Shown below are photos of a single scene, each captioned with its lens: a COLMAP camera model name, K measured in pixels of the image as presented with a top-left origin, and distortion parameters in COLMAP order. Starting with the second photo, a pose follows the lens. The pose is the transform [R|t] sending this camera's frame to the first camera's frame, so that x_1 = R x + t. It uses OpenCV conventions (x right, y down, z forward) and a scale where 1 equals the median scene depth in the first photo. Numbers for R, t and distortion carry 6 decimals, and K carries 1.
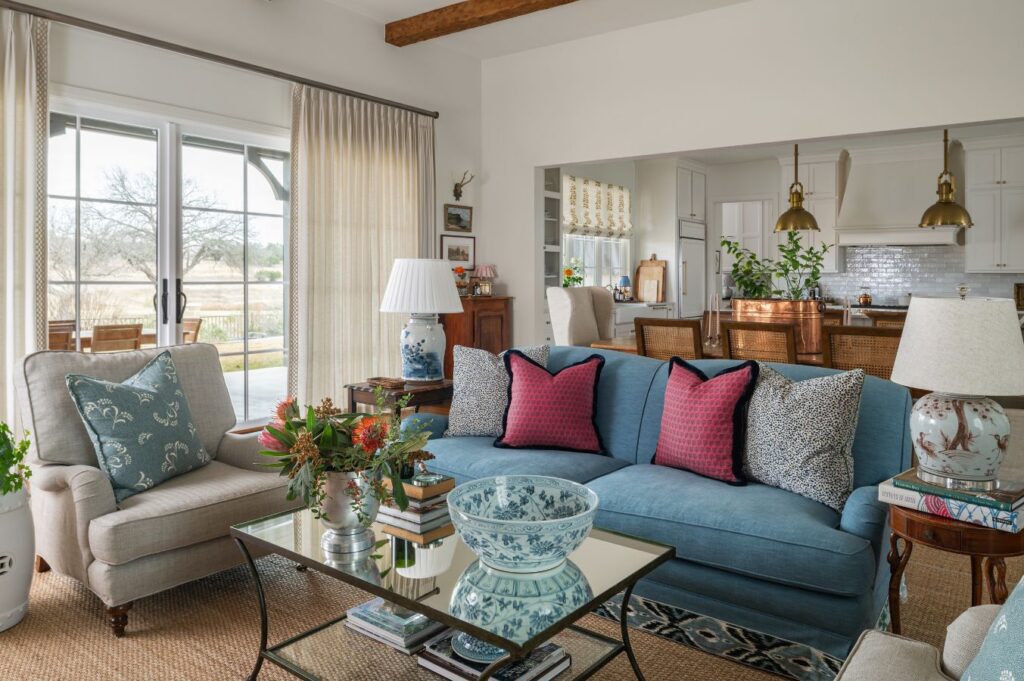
lens RADIAL K [[702.8, 0, 513.9], [0, 702.8, 276.9], [0, 0, 1]] dist [-0.025363, -0.001744]
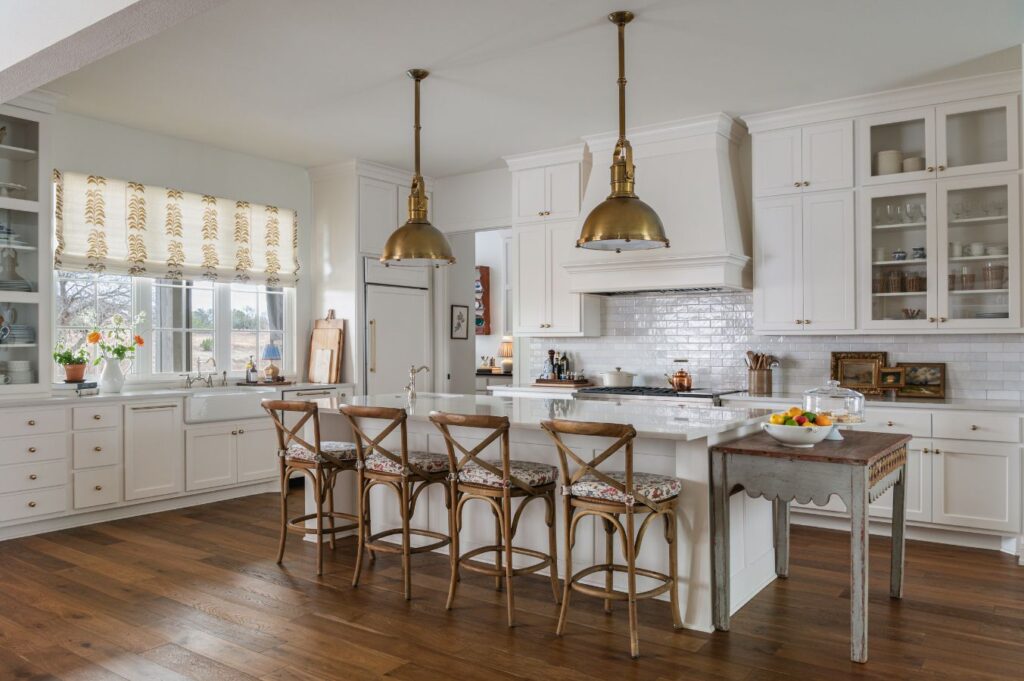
lens RADIAL K [[749.7, 0, 522.4], [0, 749.7, 356.2], [0, 0, 1]] dist [-0.026564, 0.003718]
pose [[0.999223, -0.006841, 0.038804, 0.421980], [0.006214, 0.999848, 0.016267, 0.000786], [-0.038909, -0.016013, 0.999114, 0.351147]]
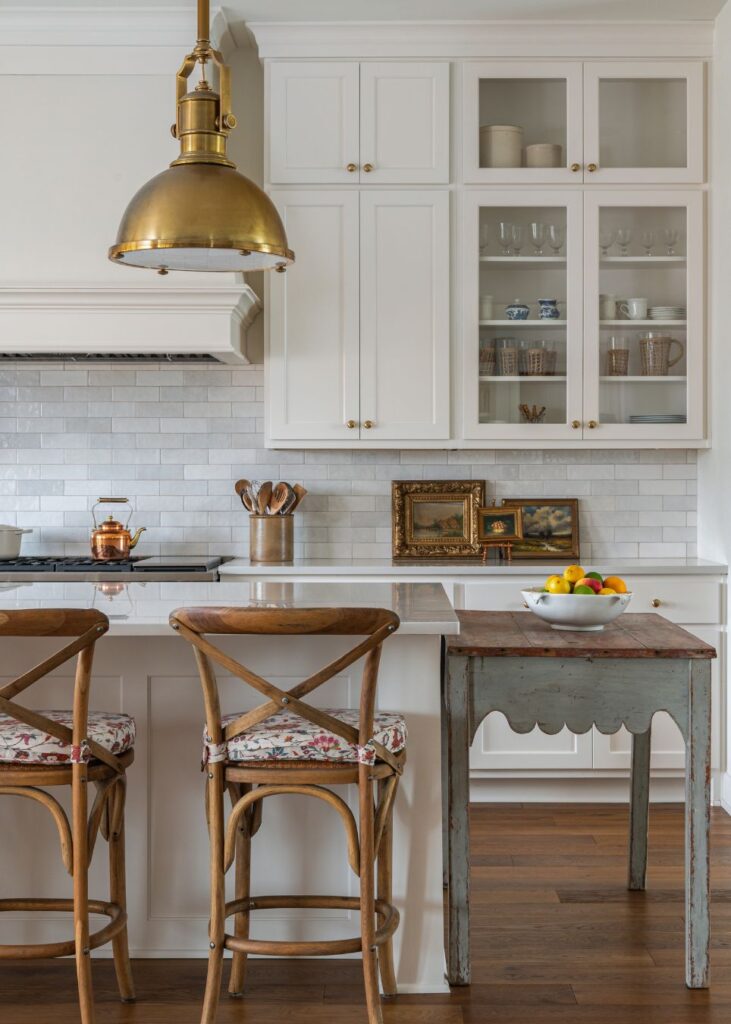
lens RADIAL K [[1609.5, 0, 364.1], [0, 1609.5, 506.8], [0, 0, 1]] dist [-0.012657, 0.000000]
pose [[0.800987, -0.016315, 0.598460, 0.246819], [0.004627, 0.999767, 0.021062, 0.005533], [-0.598664, -0.014102, 0.800876, 0.386327]]
